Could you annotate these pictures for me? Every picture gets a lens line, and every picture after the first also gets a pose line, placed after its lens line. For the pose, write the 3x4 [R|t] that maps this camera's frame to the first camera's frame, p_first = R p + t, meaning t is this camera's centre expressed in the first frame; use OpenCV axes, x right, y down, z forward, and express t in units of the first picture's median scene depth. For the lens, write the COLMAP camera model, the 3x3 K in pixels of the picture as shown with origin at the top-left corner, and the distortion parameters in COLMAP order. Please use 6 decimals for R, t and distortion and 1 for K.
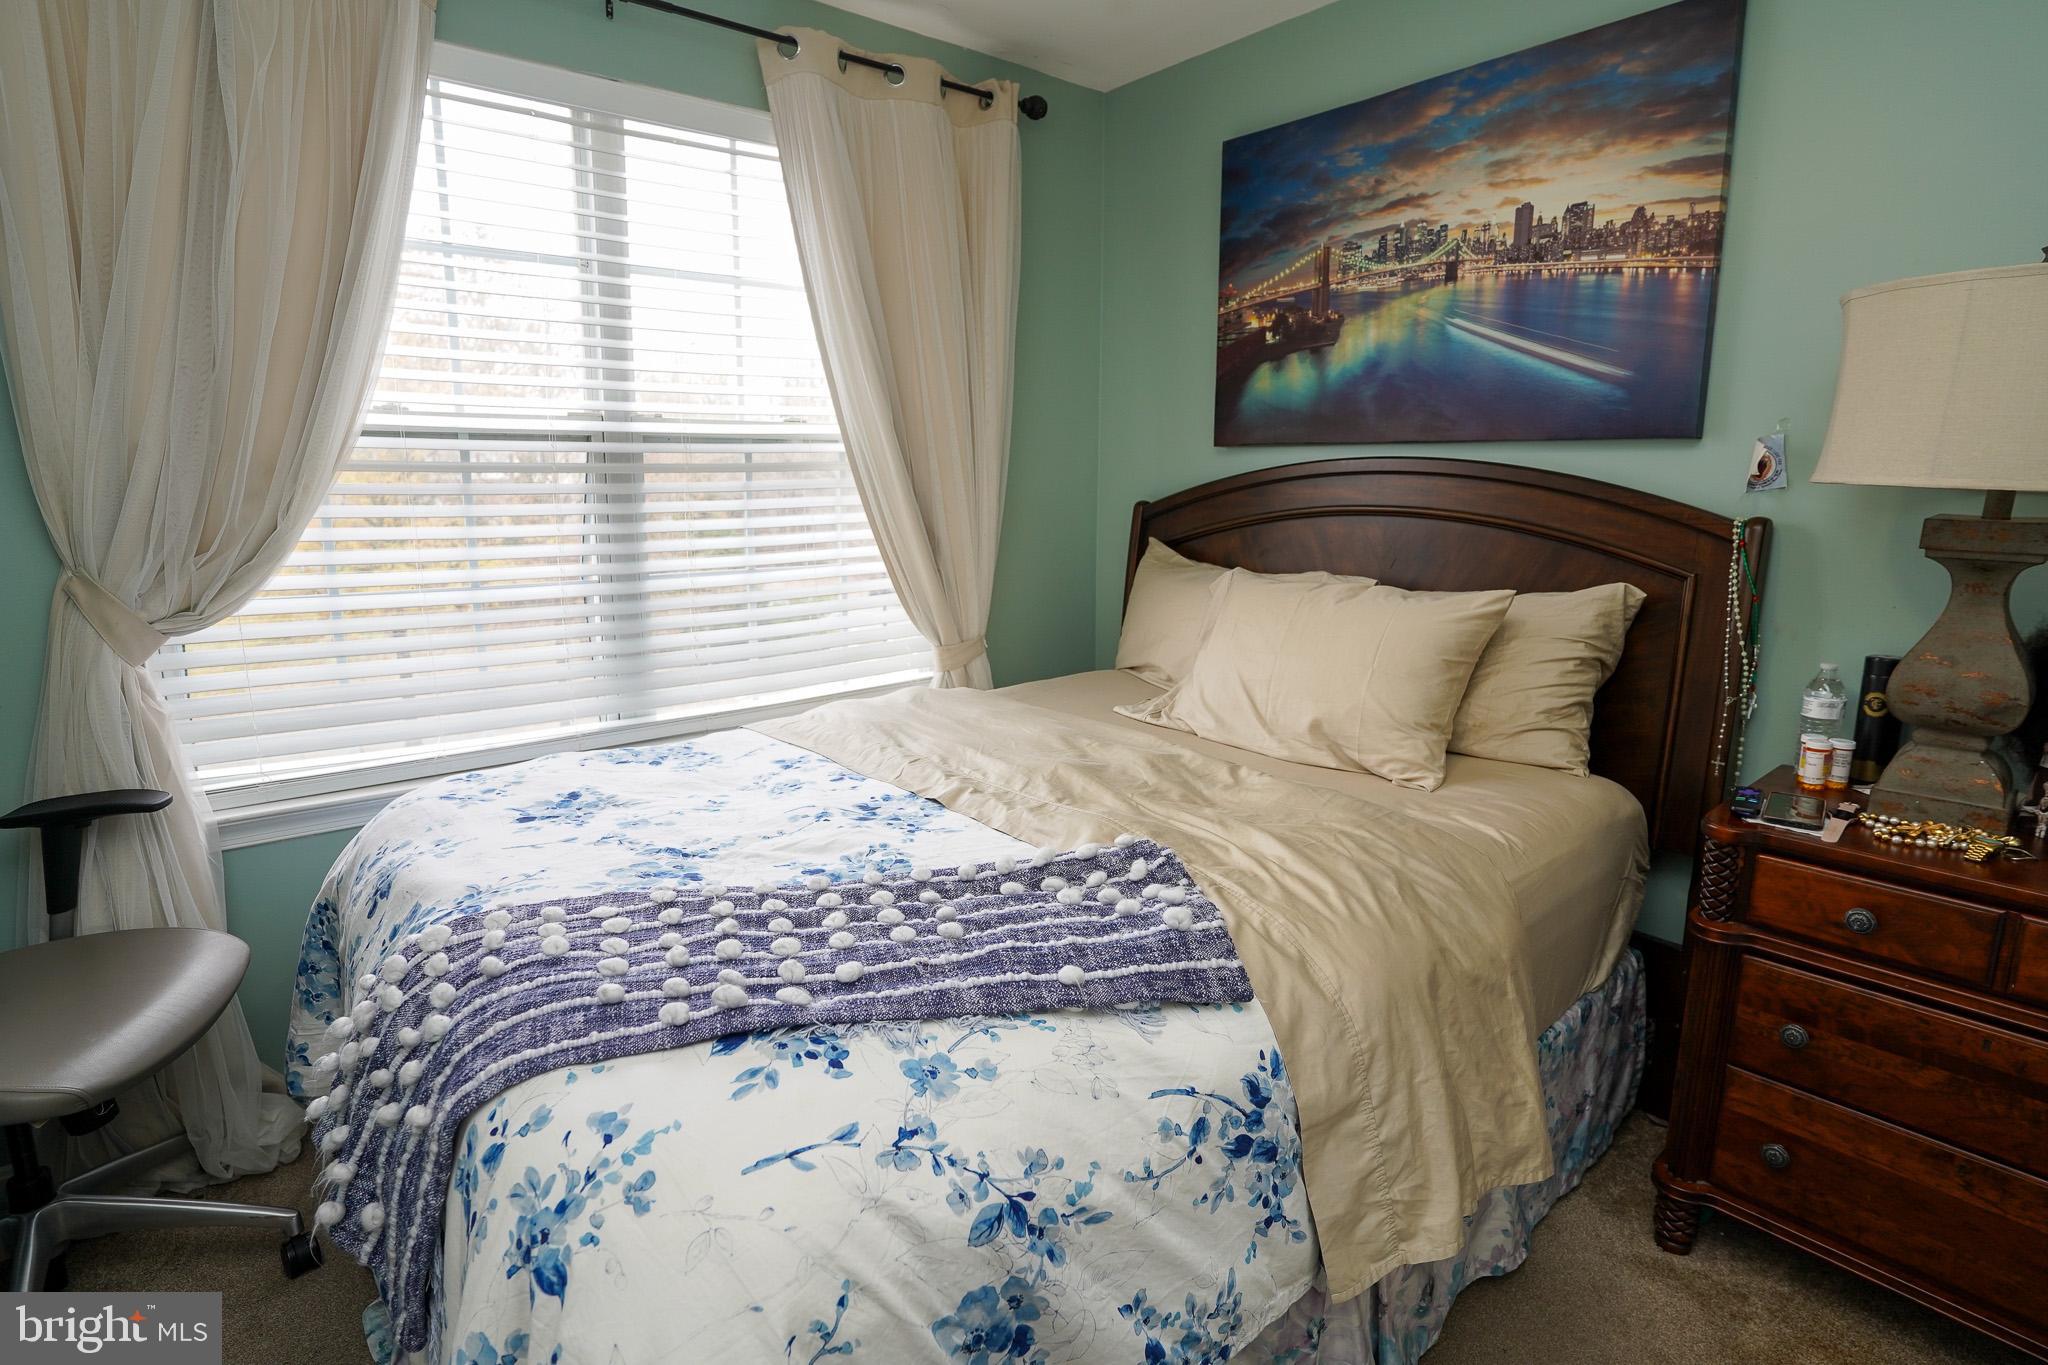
lens RADIAL K [[1014.2, 0, 1031.4], [0, 1014.2, 687.9], [0, 0, 1]] dist [-0.039305, 0.006223]
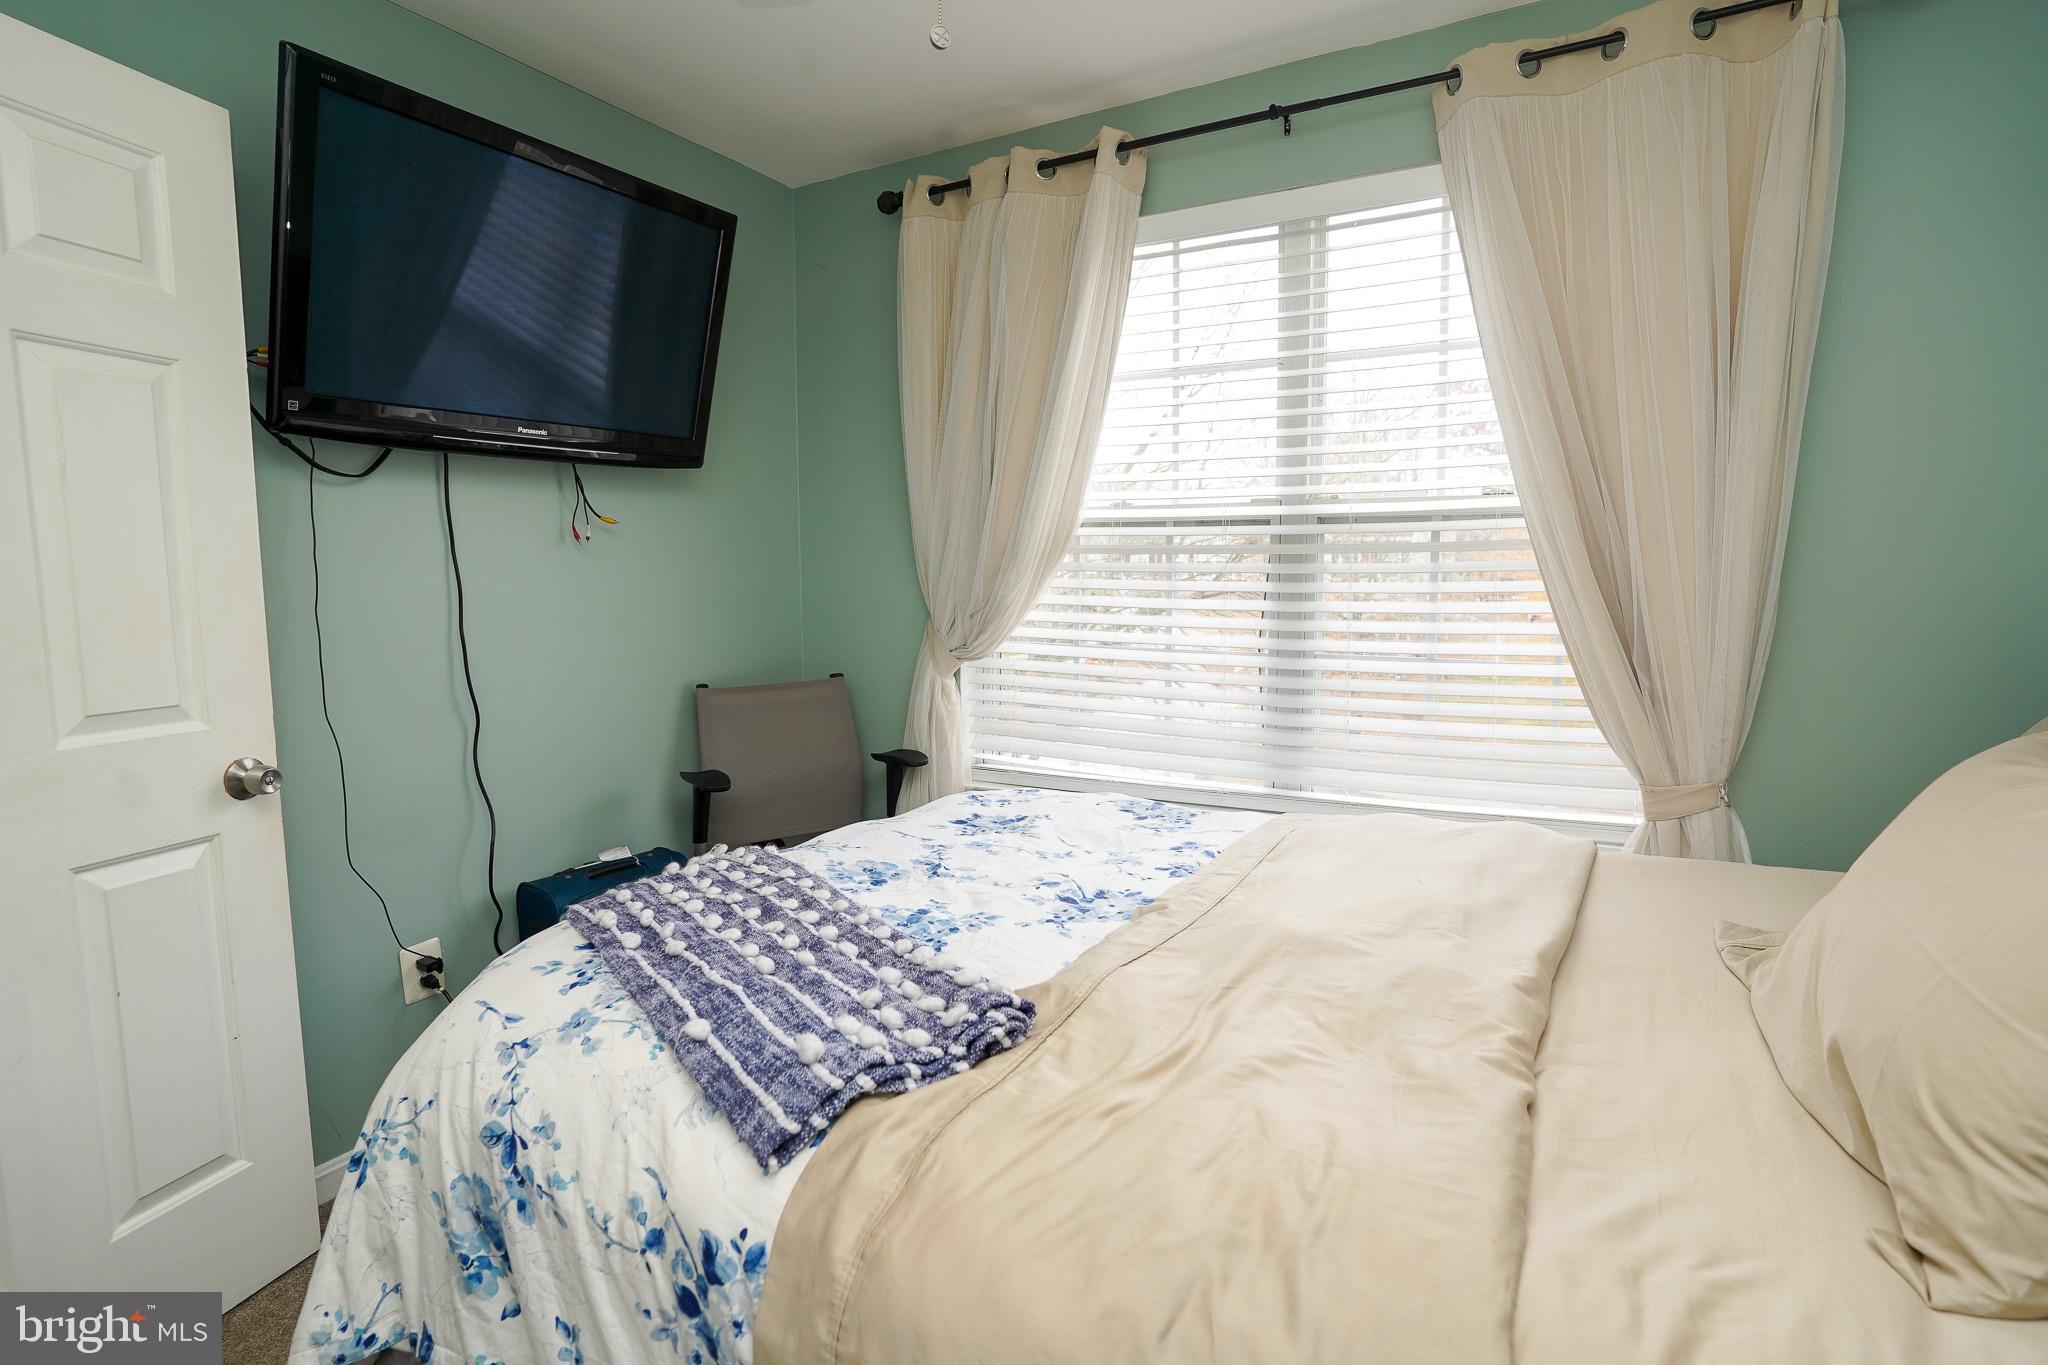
lens RADIAL K [[1014.2, 0, 1032.7], [0, 1014.2, 682.5], [0, 0, 1]] dist [-0.039305, 0.006223]
pose [[0.363968, 0.102501, -0.925754, 0.565022], [-0.184304, 0.982199, 0.036290, -0.085195], [0.912995, 0.157412, 0.376380, 0.456622]]
